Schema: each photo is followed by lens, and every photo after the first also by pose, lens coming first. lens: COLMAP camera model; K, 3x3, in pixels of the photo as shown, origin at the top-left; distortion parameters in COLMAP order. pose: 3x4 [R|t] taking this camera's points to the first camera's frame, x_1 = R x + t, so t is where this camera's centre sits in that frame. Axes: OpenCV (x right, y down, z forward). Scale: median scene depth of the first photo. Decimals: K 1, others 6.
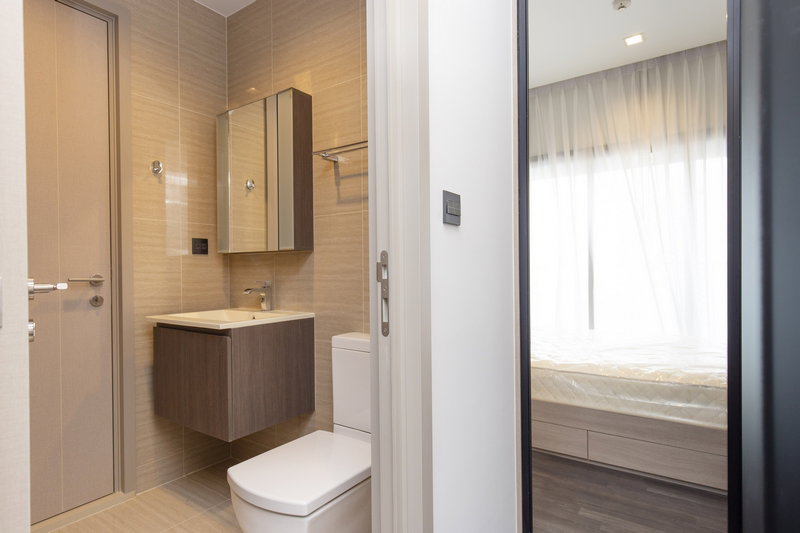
lens RADIAL K [[433.8, 0, 400.4], [0, 433.8, 268.5], [0, 0, 1]] dist [0.001960, 0.000050]
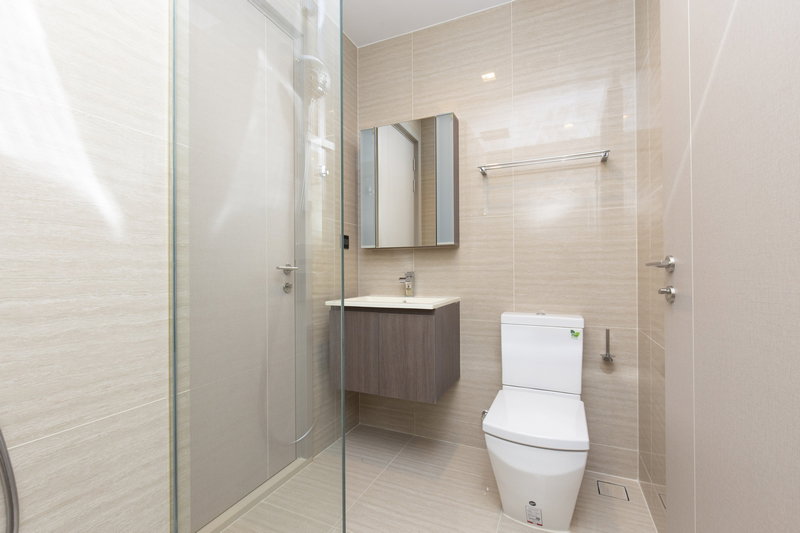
lens RADIAL K [[363.6, 0, 398.9], [0, 363.6, 267.4], [0, 0, 1]] dist [0.005051, 0.000882]
pose [[0.984717, 0.006294, 0.174047, -0.558316], [-0.004547, 0.999935, -0.010429, 0.030123], [-0.174101, 0.009478, 0.984682, 0.019826]]
